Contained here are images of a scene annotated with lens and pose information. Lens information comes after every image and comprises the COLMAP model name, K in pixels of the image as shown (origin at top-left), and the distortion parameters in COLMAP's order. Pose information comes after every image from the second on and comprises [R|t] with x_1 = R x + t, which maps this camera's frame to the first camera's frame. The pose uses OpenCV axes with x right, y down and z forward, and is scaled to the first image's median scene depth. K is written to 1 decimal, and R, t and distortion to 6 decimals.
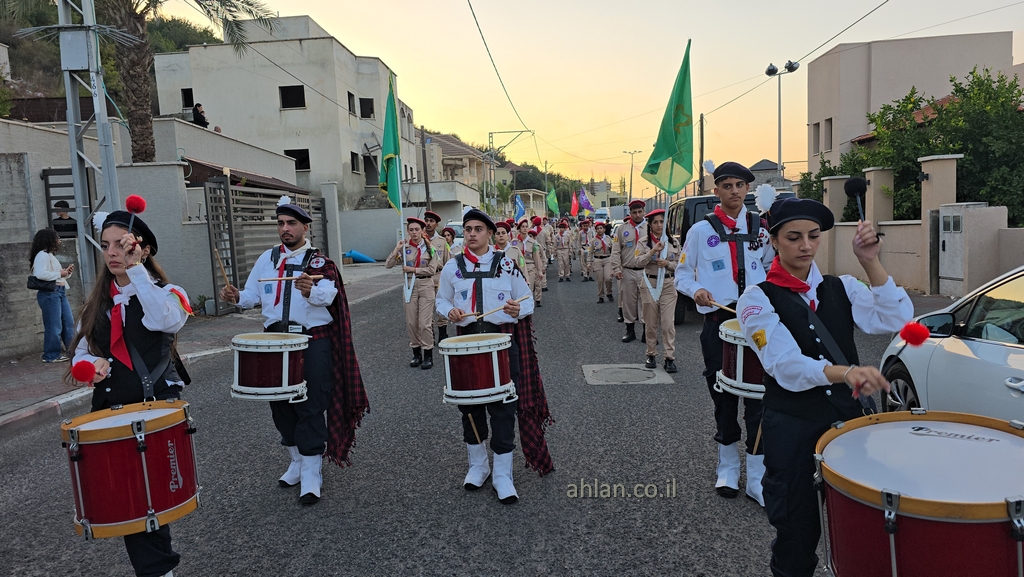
lens RADIAL K [[684.1, 0, 503.5], [0, 684.1, 299.1], [0, 0, 1]] dist [0.062418, -0.057451]
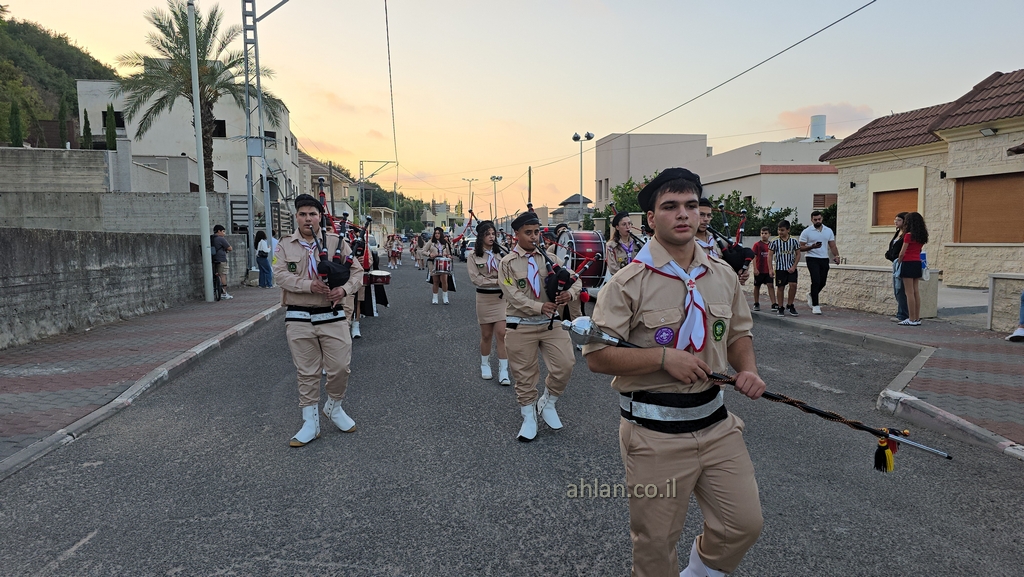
lens RADIAL K [[675.2, 0, 508.1], [0, 675.2, 292.5], [0, 0, 1]] dist [0.063377, -0.056519]
pose [[0.967985, 0.017905, 0.250370, -0.244279], [-0.009496, 0.999351, -0.034756, 0.103124], [-0.250829, 0.031266, 0.967526, -0.800315]]
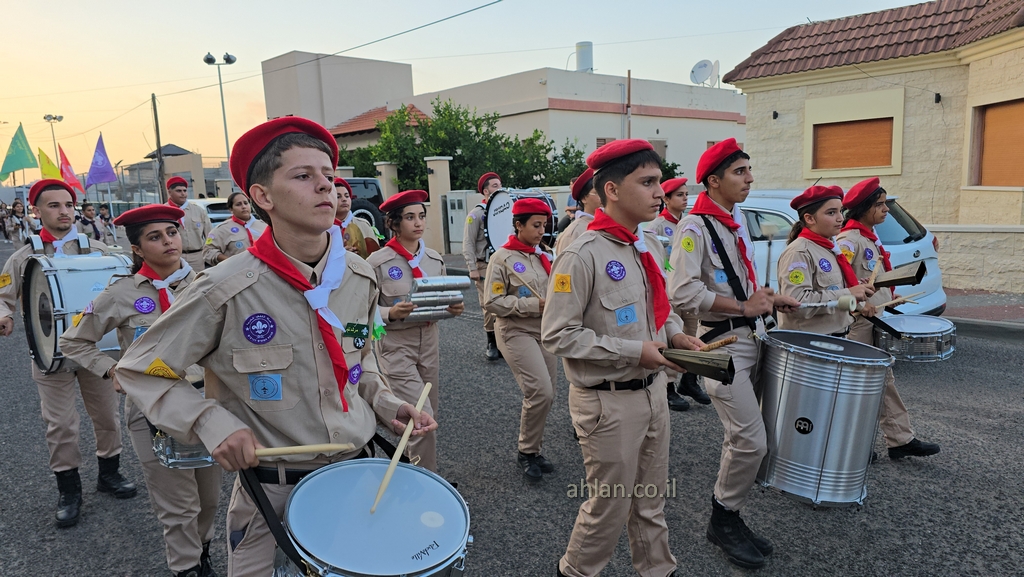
lens RADIAL K [[674.2, 0, 526.2], [0, 674.2, 305.5], [0, 0, 1]] dist [0.068569, -0.070939]
pose [[0.652299, -0.108225, 0.750196, -0.279986], [0.086625, 0.993913, 0.068064, 0.015600], [-0.752996, 0.020588, 0.657703, -0.041447]]
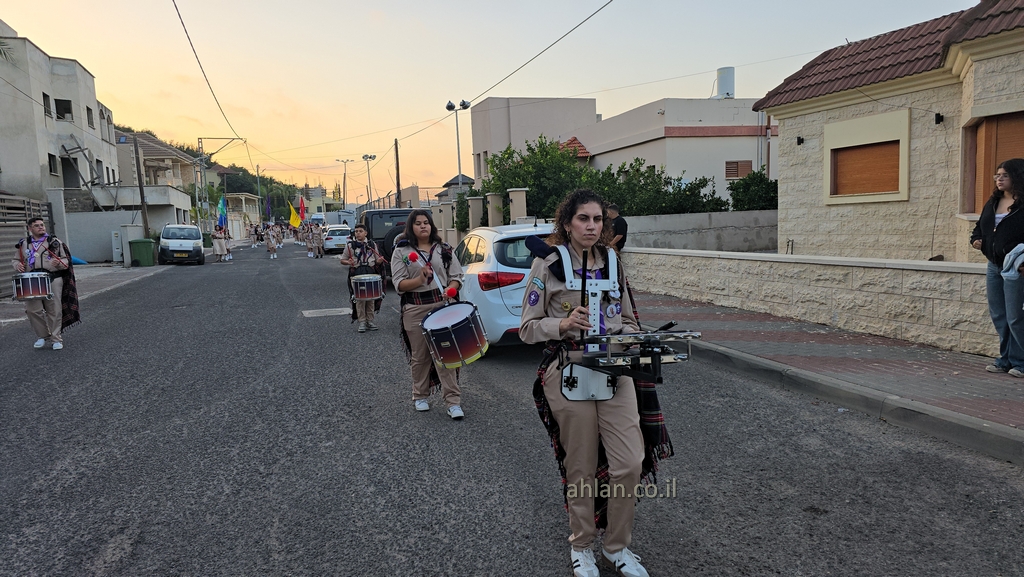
lens RADIAL K [[676.1, 0, 506.0], [0, 676.1, 291.1], [0, 0, 1]] dist [0.073154, -0.075554]
pose [[0.917647, -0.033698, 0.395966, -0.047224], [0.040839, 0.999119, -0.009617, 0.048284], [-0.395293, 0.024996, 0.918215, -0.409351]]
